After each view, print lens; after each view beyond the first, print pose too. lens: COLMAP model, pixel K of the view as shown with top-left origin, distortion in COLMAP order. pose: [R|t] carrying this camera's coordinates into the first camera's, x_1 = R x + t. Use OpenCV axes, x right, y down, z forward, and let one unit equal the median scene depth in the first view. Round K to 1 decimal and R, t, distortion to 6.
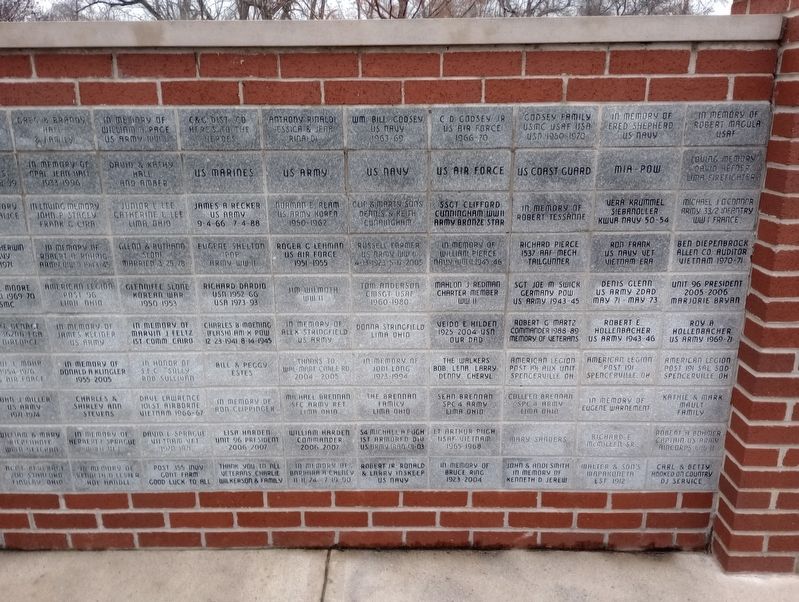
lens RADIAL K [[556.1, 0, 400.1], [0, 556.1, 278.6], [0, 0, 1]] dist [0.043974, -0.036182]
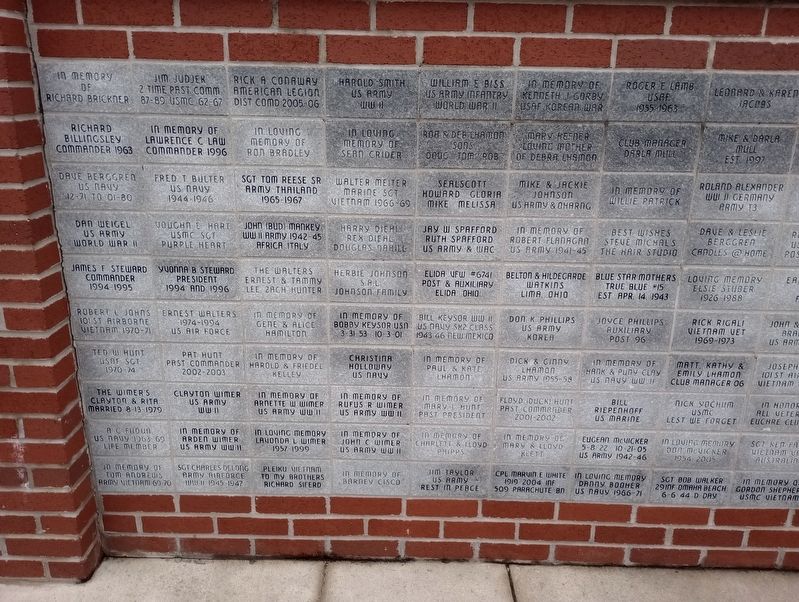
lens RADIAL K [[627.1, 0, 399.5], [0, 627.1, 301.0], [0, 0, 1]] dist [0.058278, -0.071216]
pose [[0.999674, 0.025480, 0.001908, -0.676825], [-0.025549, 0.997883, 0.059803, 0.001341], [-0.000380, -0.059833, 0.998208, 0.001155]]
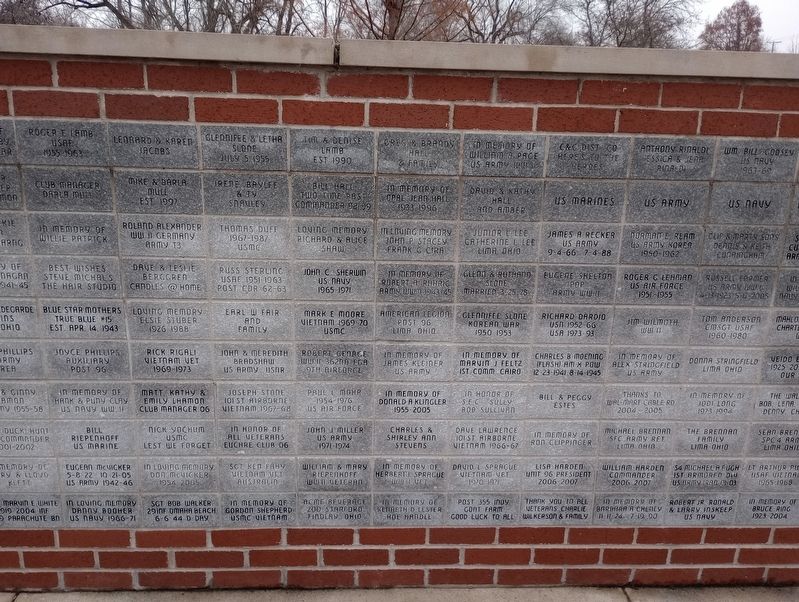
lens RADIAL K [[578.5, 0, 399.5], [0, 578.5, 301.0], [0, 0, 1]] dist [0.054541, -0.057147]
pose [[0.998114, 0.020025, 0.058021, -0.649366], [-0.019542, 0.999770, -0.008880, 0.001202], [-0.058186, 0.007729, 0.998276, 0.000820]]
